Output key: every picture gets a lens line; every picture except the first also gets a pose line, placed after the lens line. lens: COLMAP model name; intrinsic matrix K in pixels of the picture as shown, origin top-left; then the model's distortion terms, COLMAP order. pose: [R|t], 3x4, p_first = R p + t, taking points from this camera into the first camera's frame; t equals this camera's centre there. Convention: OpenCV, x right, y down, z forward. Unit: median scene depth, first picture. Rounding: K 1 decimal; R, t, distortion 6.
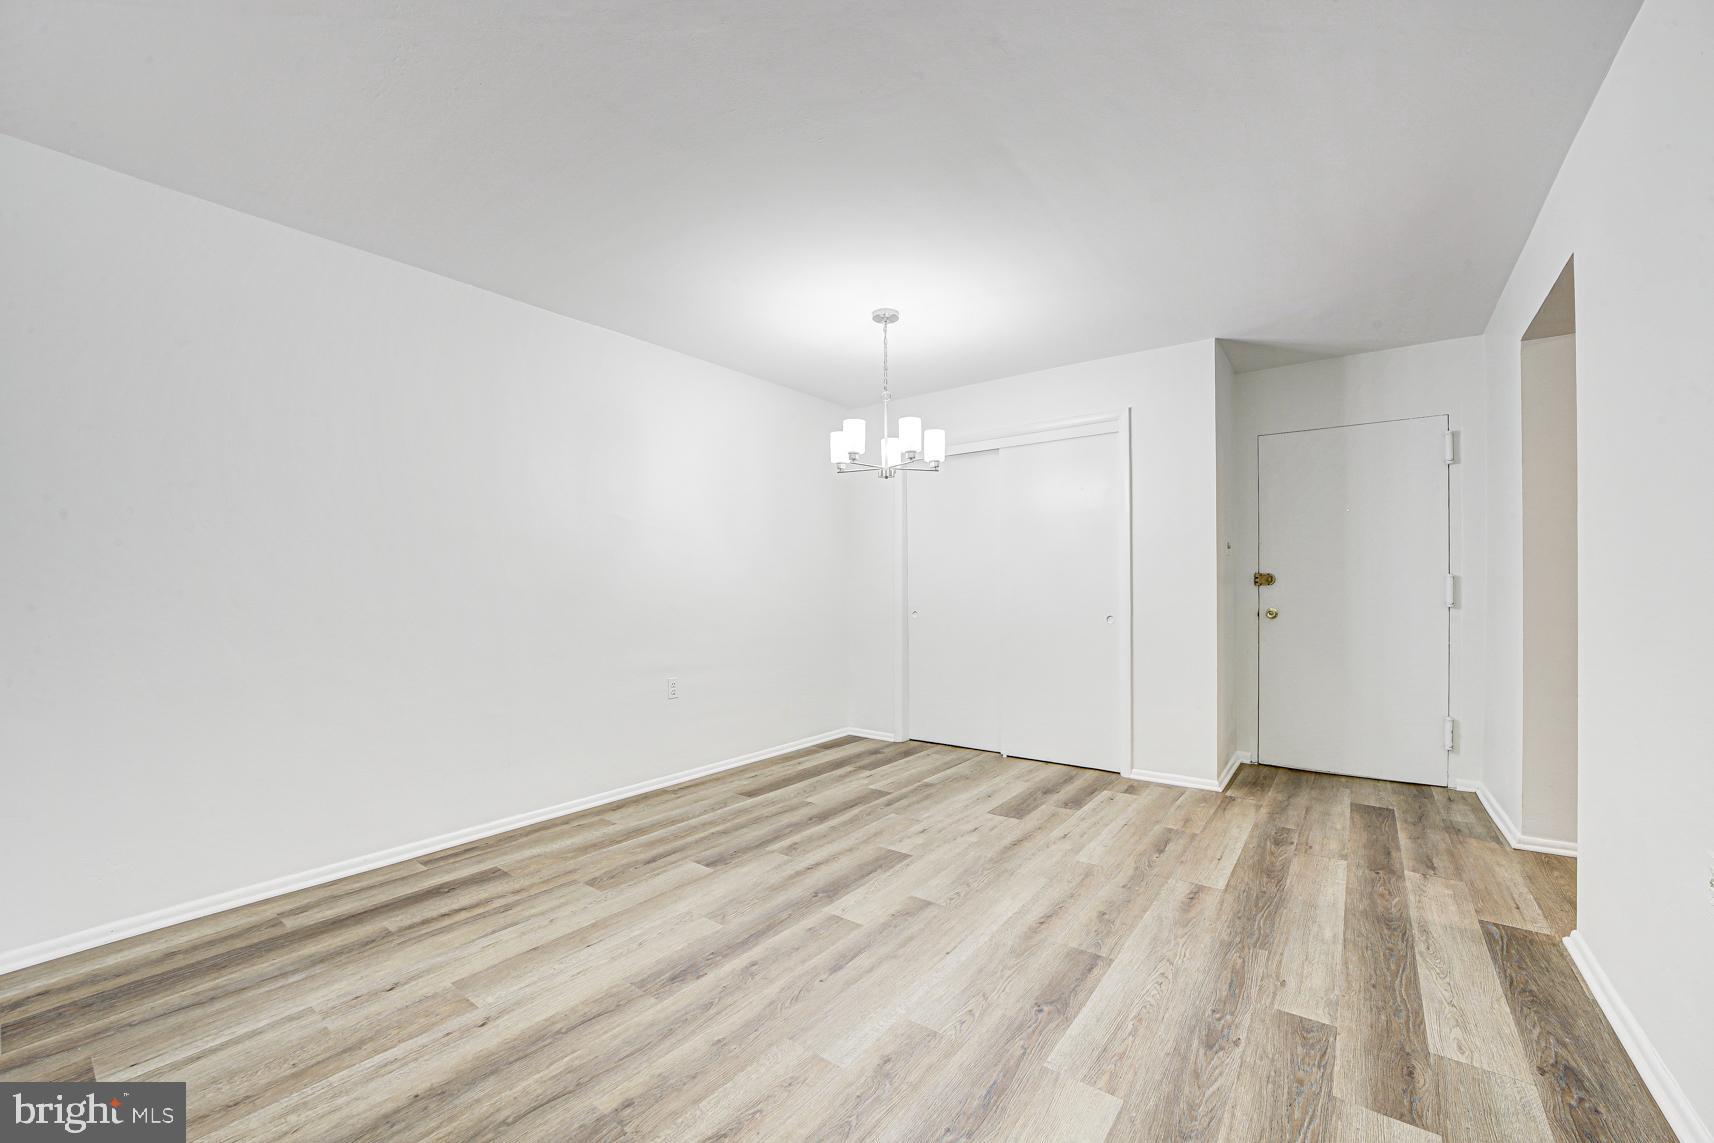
lens RADIAL K [[672.3, 0, 867.1], [0, 672.3, 572.7], [0, 0, 1]] dist [-0.024566, 0.004911]
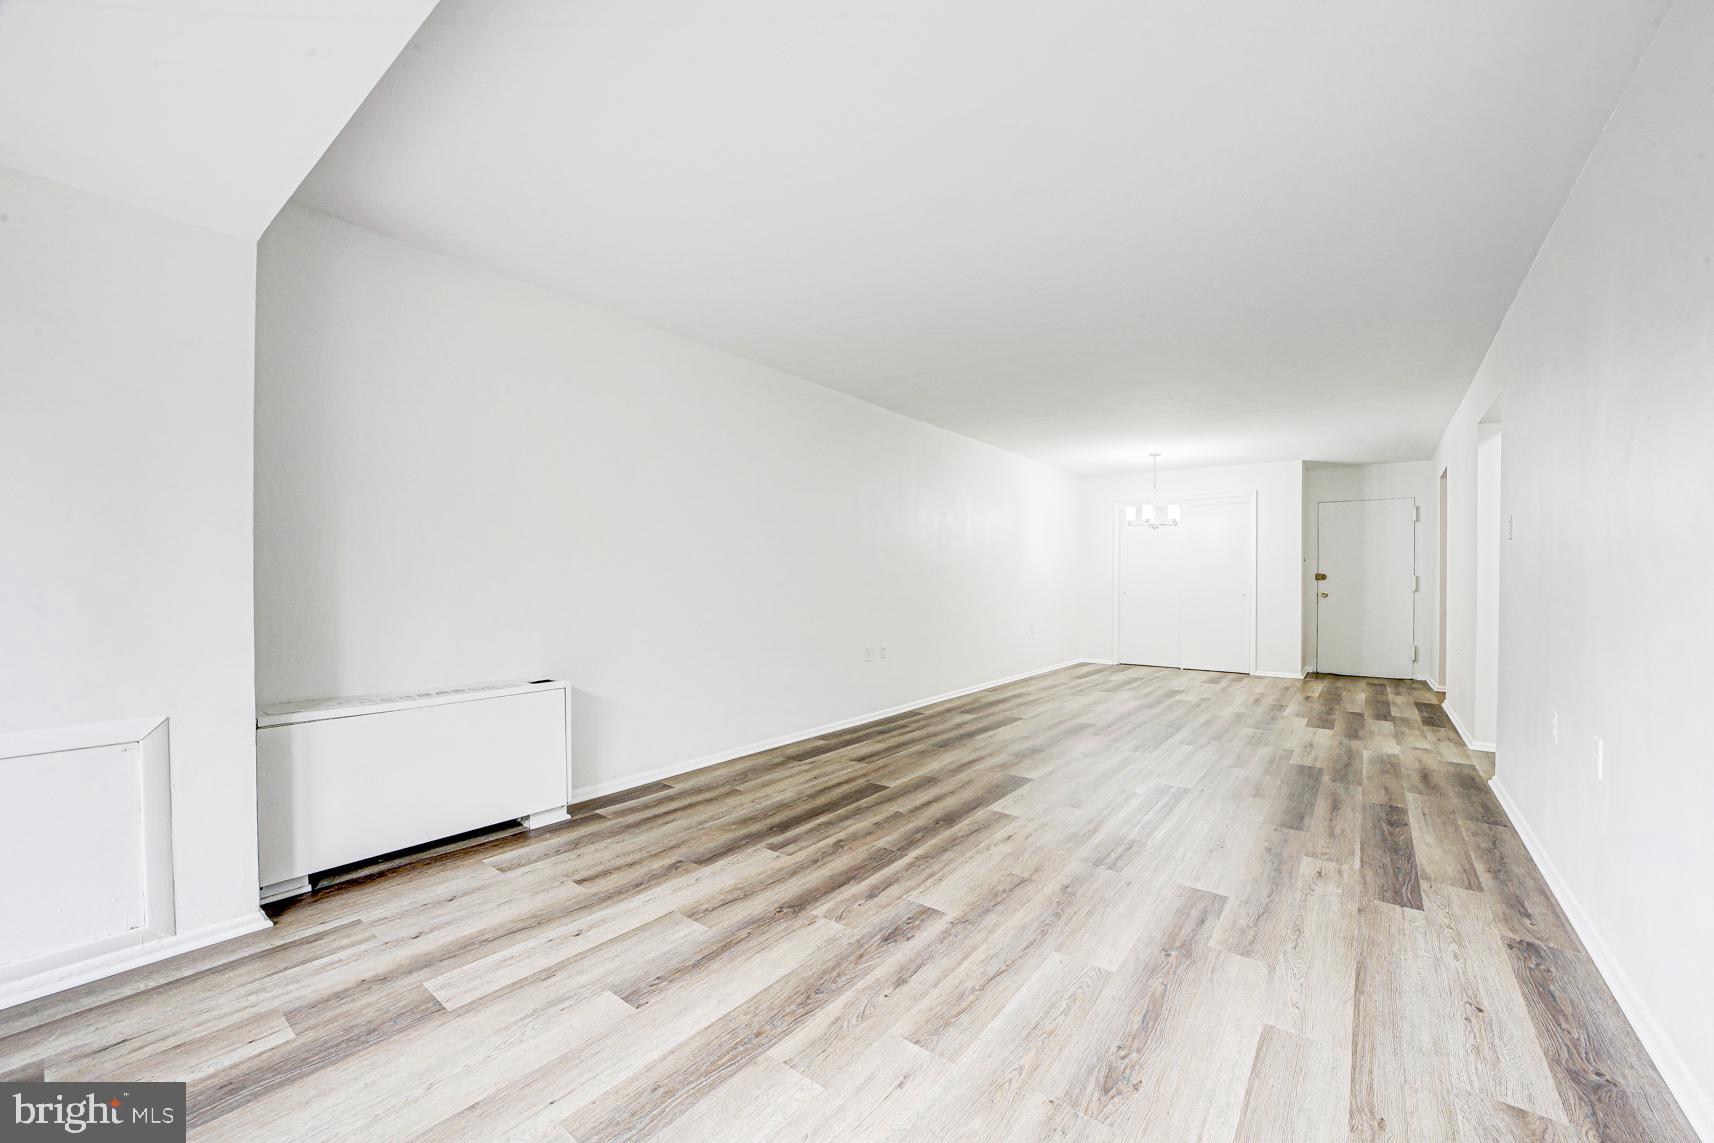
lens RADIAL K [[672.3, 0, 872.7], [0, 672.3, 553.4], [0, 0, 1]] dist [-0.024566, 0.004911]
pose [[0.999897, 0.010024, -0.010315, -0.673663], [-0.010144, 0.999881, -0.011633, -0.022266], [0.010198, 0.011736, 0.999879, -0.927358]]
